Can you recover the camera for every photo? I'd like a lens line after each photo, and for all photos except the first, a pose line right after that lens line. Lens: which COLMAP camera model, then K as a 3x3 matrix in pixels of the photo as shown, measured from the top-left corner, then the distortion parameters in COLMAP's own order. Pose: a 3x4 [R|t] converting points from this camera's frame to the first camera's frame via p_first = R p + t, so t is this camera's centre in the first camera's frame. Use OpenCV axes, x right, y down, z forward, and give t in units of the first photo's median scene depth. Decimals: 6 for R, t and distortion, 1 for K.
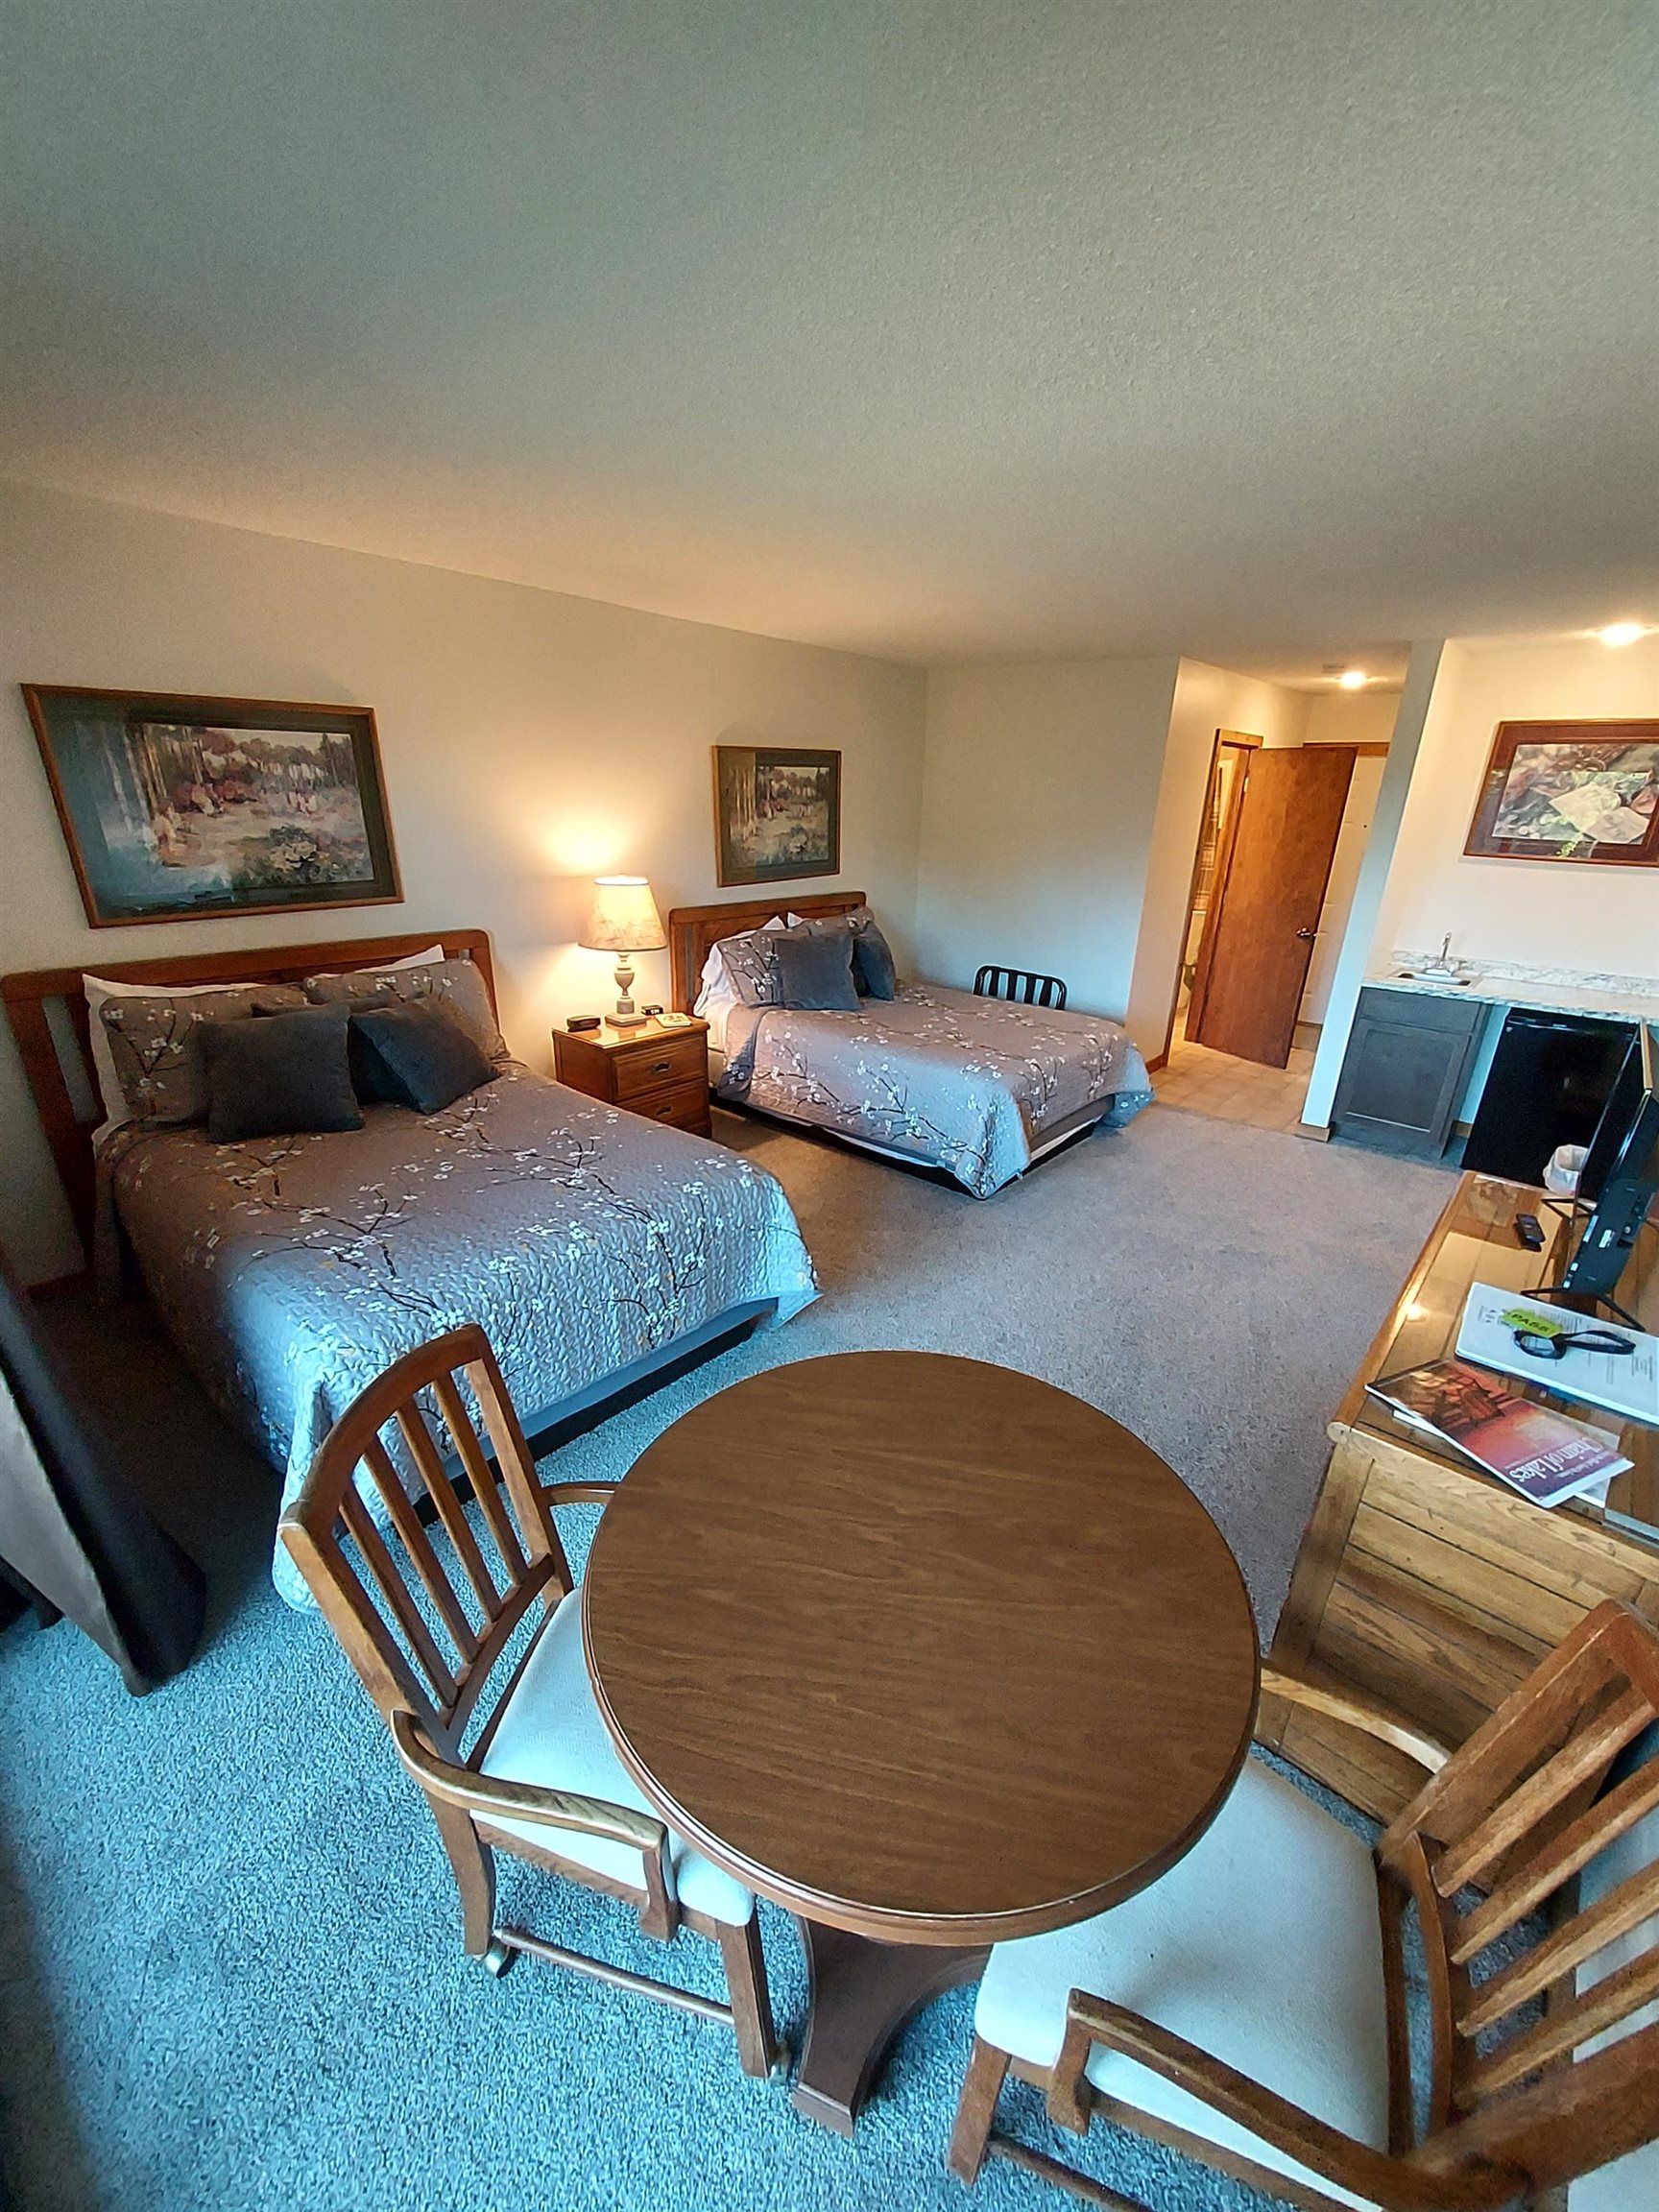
lens RADIAL K [[882.5, 0, 836.8], [0, 882.5, 1097.4], [0, 0, 1]] dist [0.004587, 0.000907]
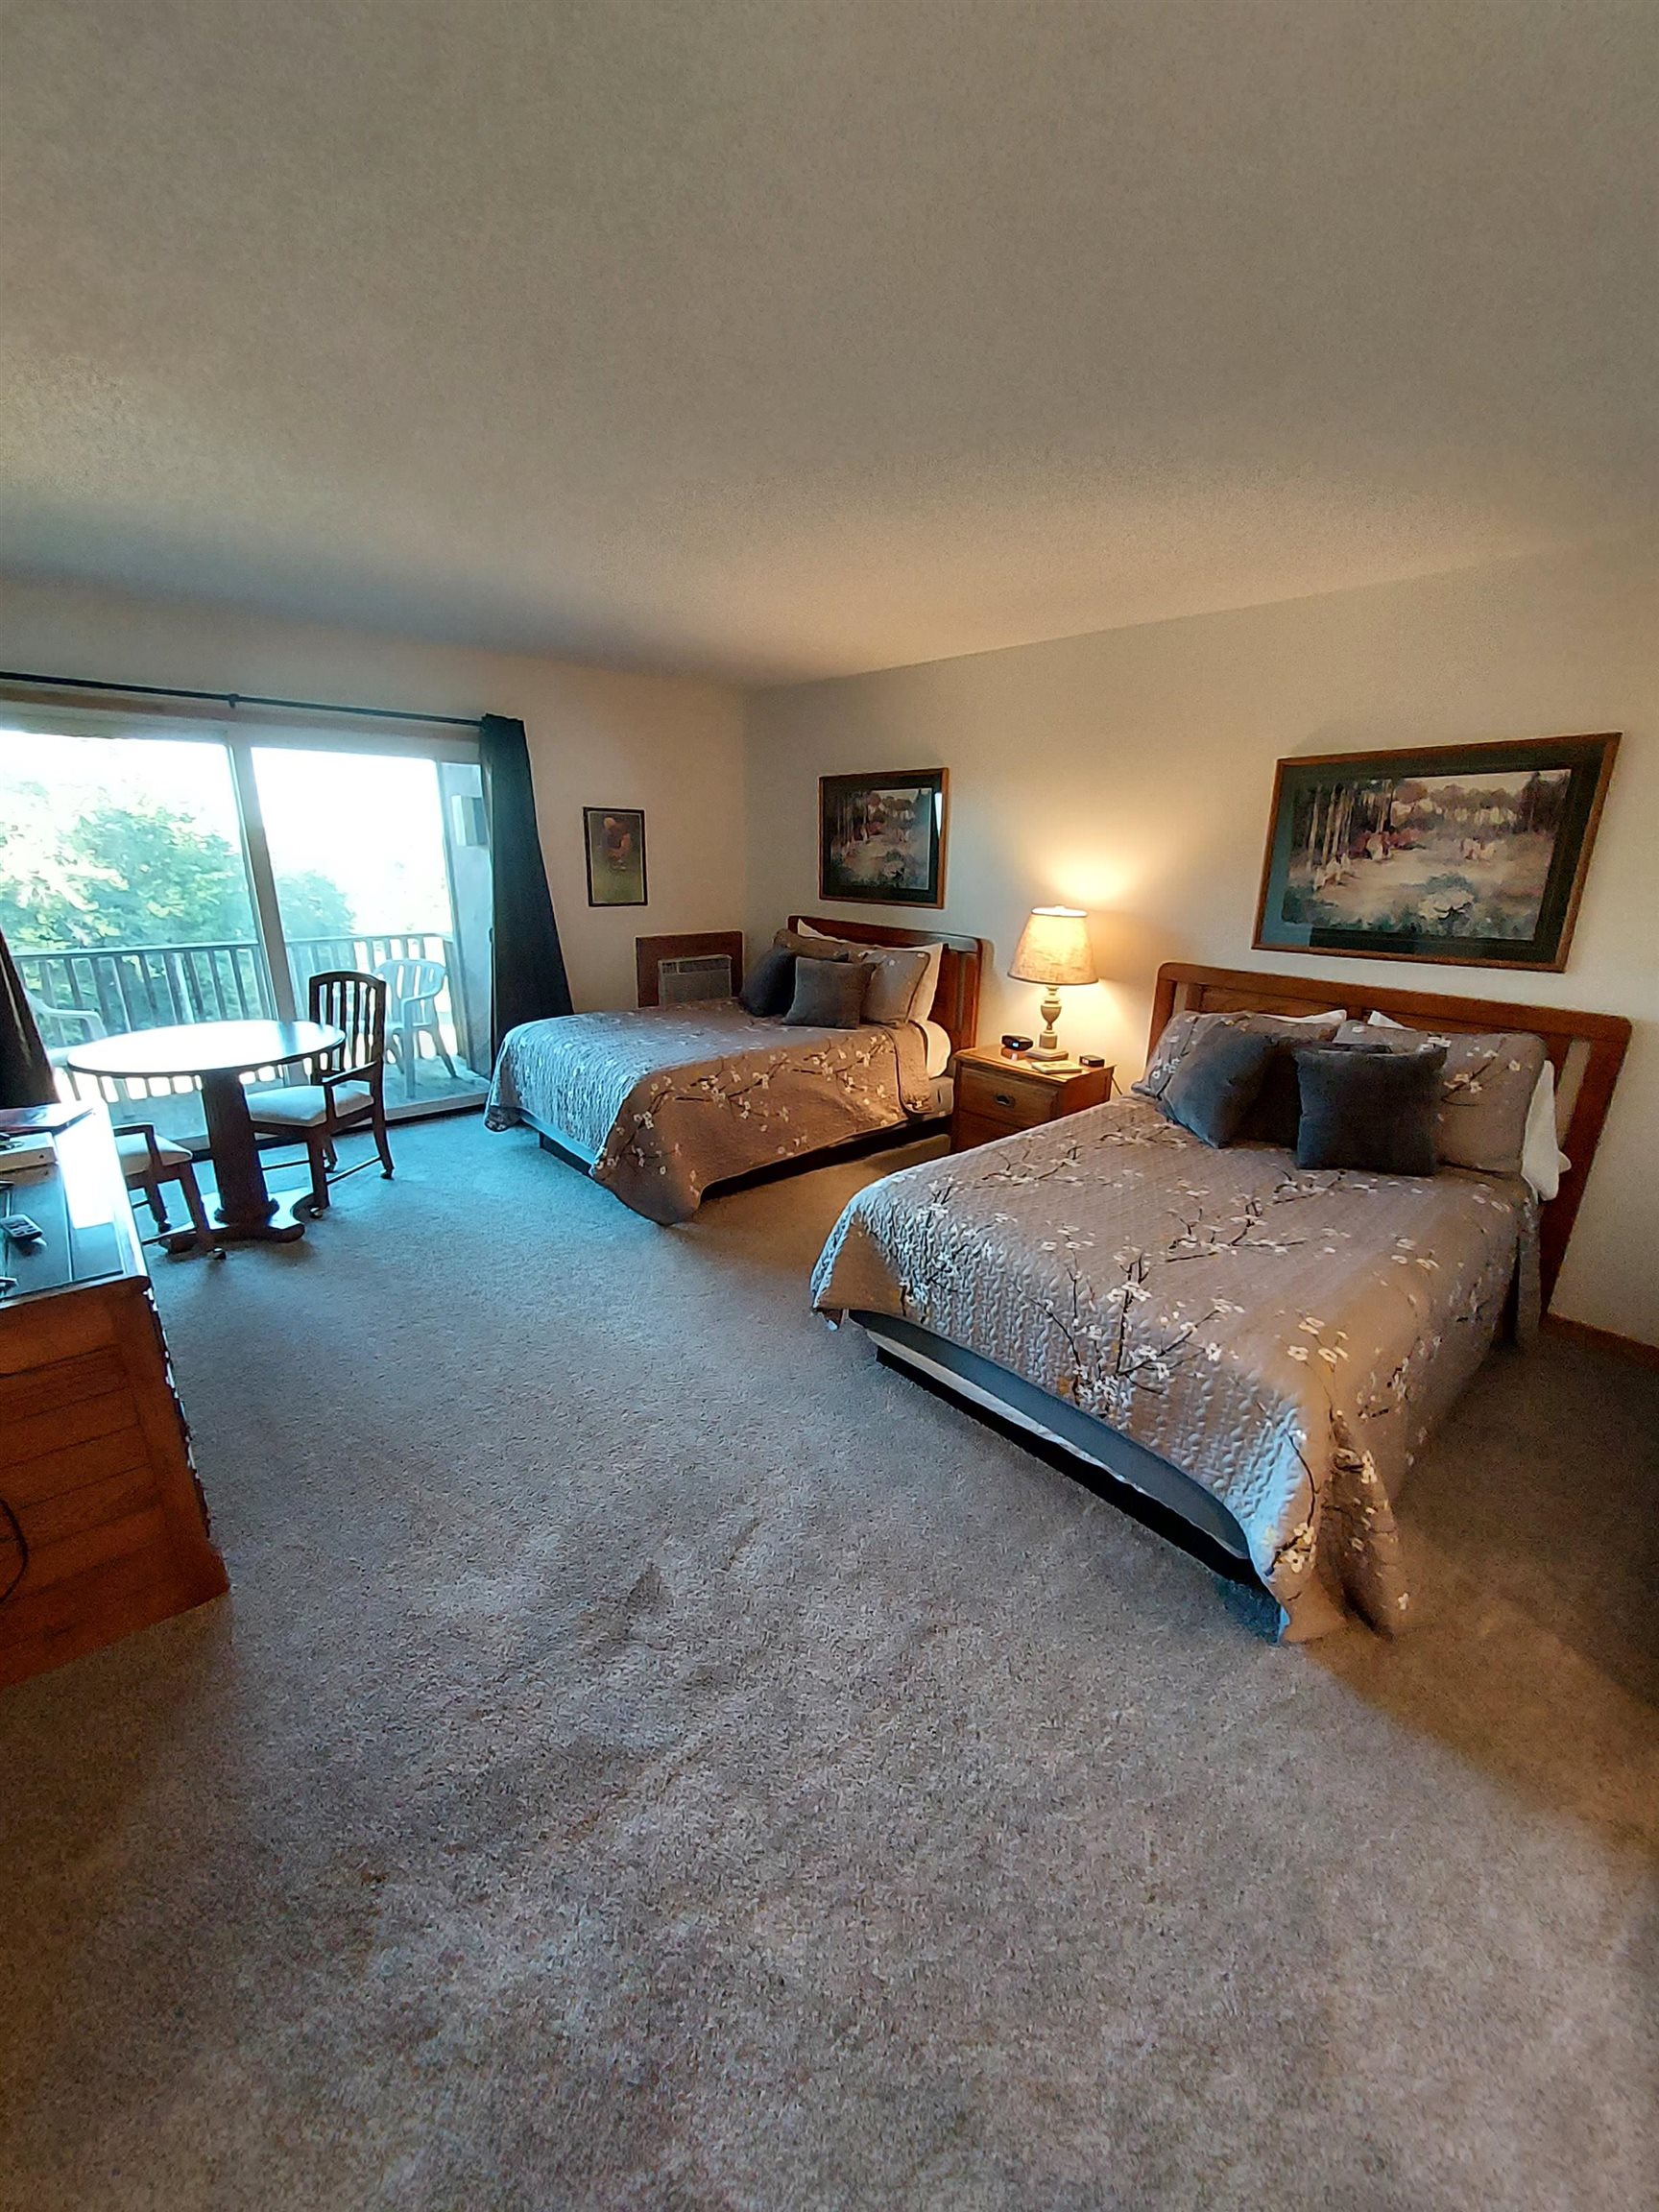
lens RADIAL K [[882.5, 0, 834.1], [0, 882.5, 1116.4], [0, 0, 1]] dist [0.004587, 0.000907]
pose [[-0.126228, 0.285706, -0.949968, 0.623227], [-0.332288, 0.890128, 0.311862, -0.211177], [0.934693, 0.355028, -0.017422, 0.682026]]
